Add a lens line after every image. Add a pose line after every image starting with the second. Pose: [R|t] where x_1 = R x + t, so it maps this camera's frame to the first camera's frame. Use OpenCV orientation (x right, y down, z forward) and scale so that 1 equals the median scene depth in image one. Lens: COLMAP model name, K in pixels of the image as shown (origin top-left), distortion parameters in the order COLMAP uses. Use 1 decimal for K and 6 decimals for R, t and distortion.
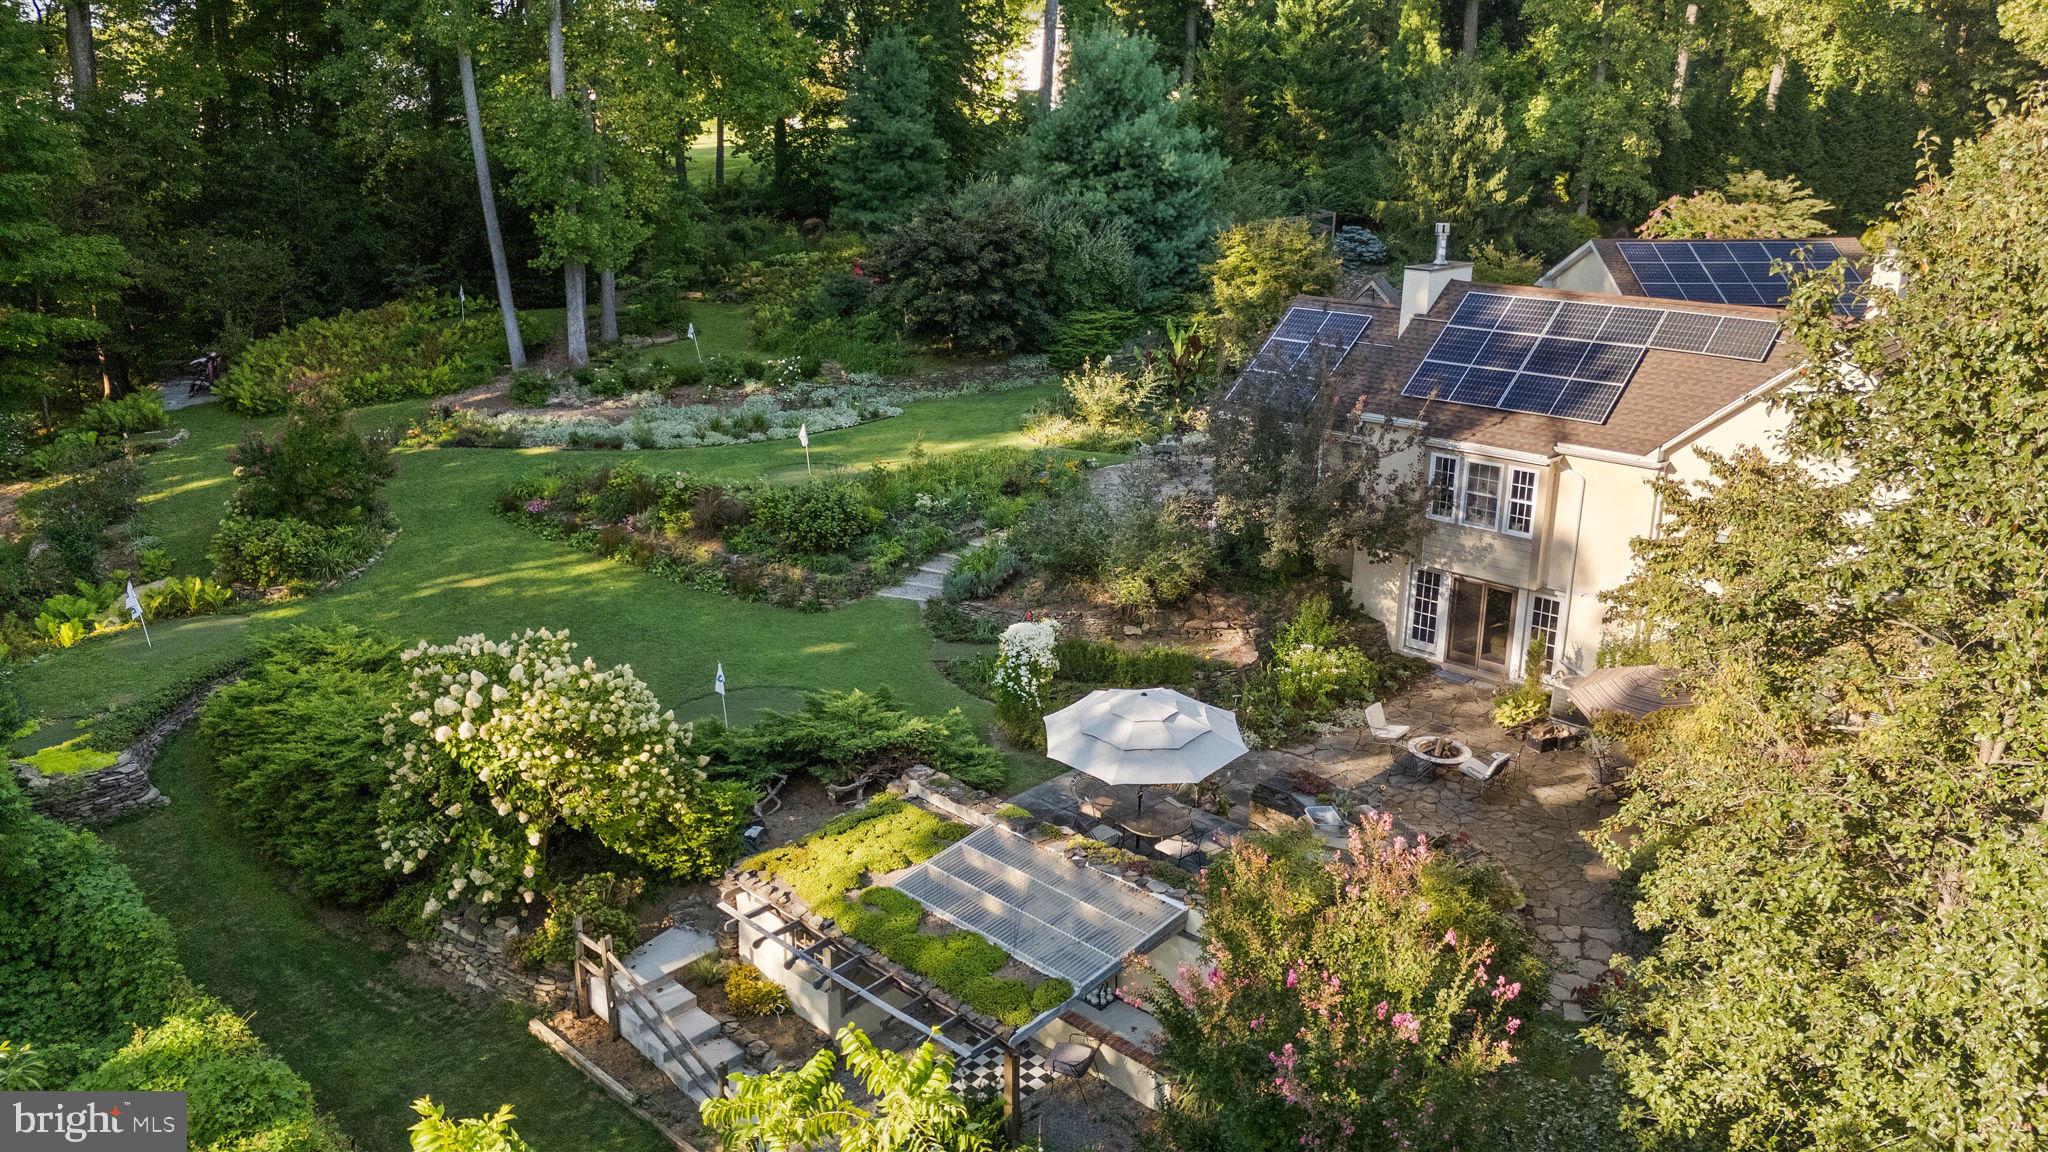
lens RADIAL K [[1500.2, 0, 1024.0], [0, 1500.2, 576.0], [0, 0, 1]] dist [0.051015, -0.051085]
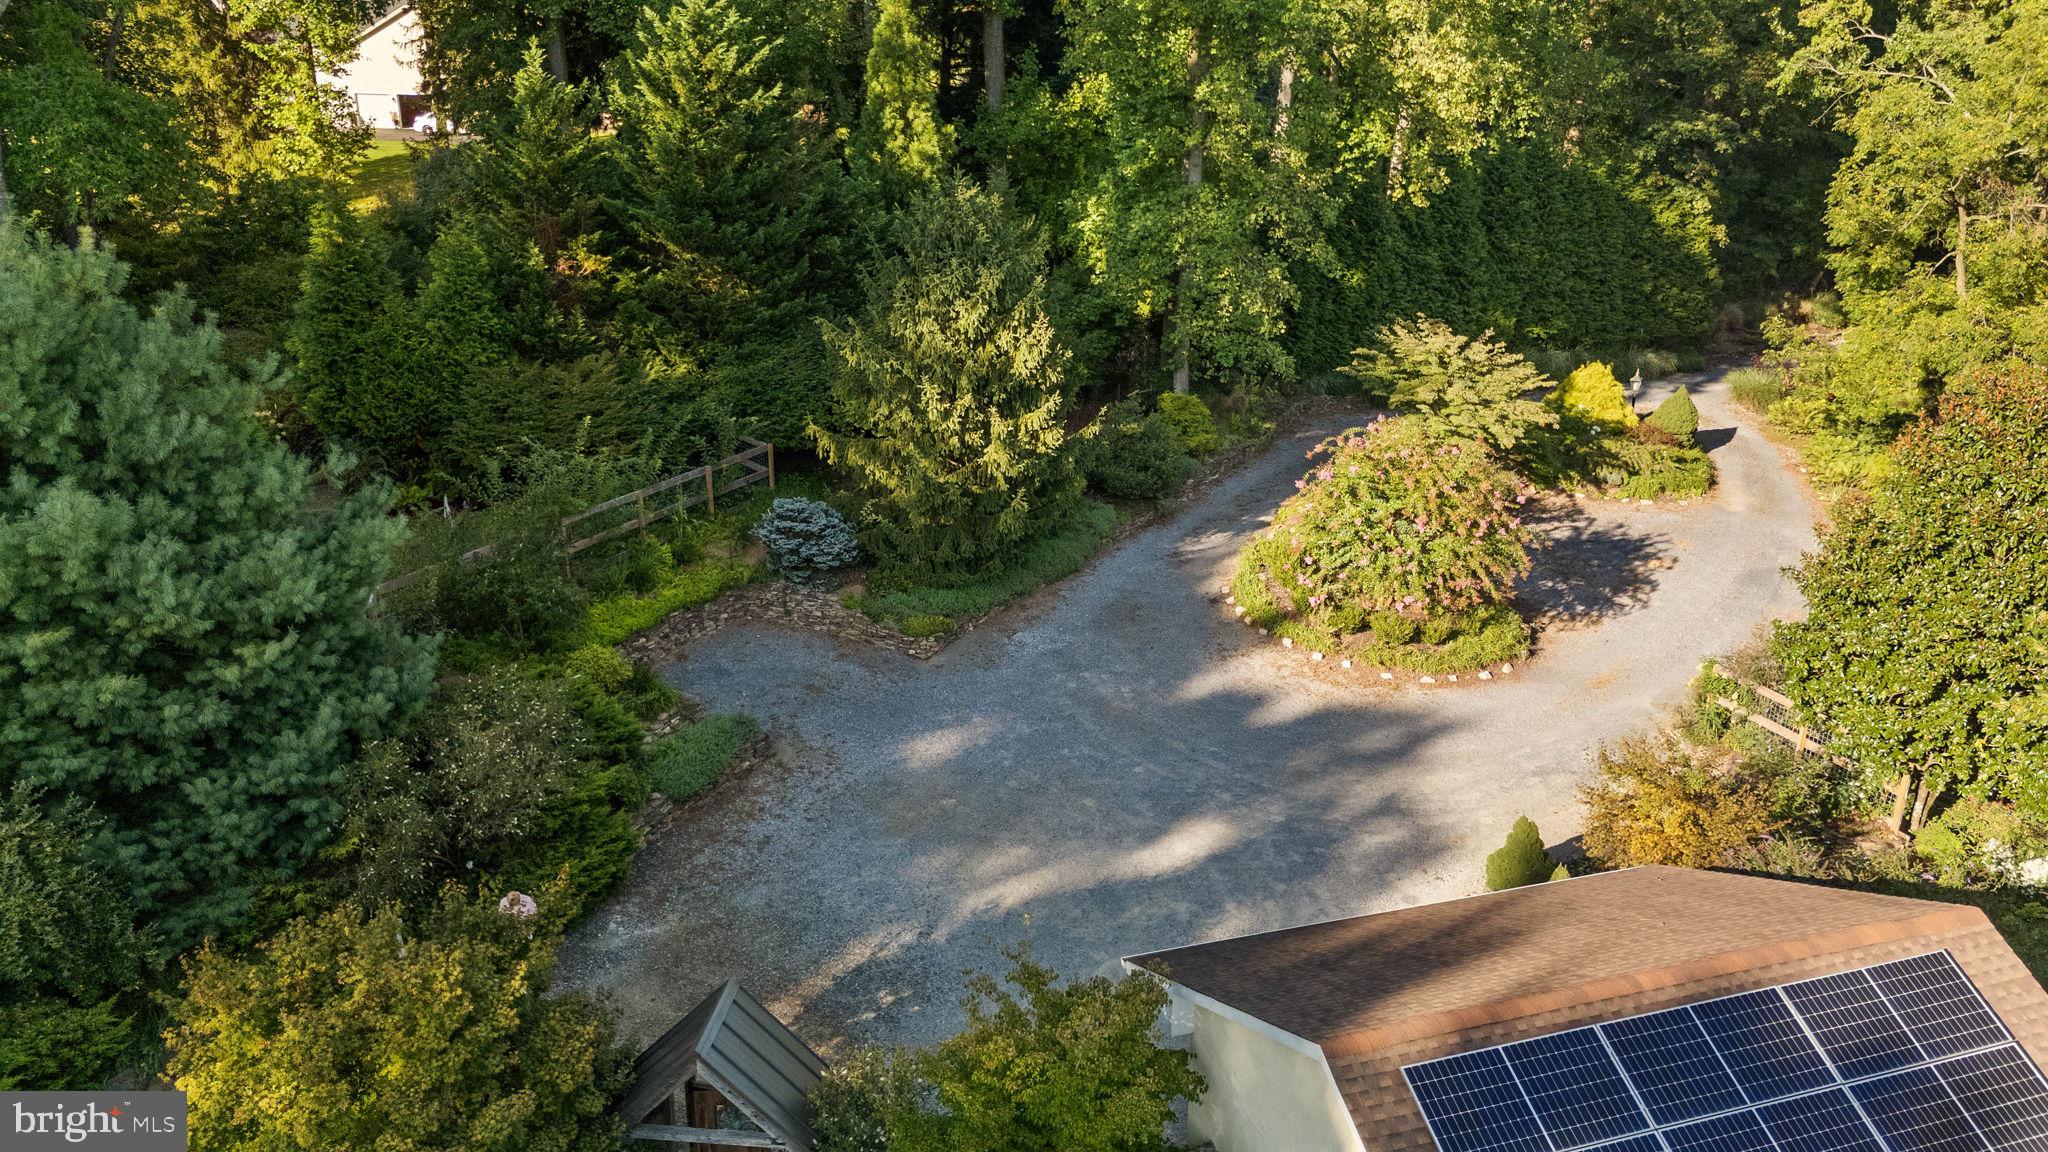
lens RADIAL K [[1498.0, 0, 1029.1], [0, 1498.0, 585.5], [0, 0, 1]] dist [0.064730, -0.068580]
pose [[0.962550, -0.093744, 0.254381, 0.323834], [0.082251, 0.995067, 0.055471, -0.449824], [-0.258326, -0.032470, 0.965512, 0.942314]]
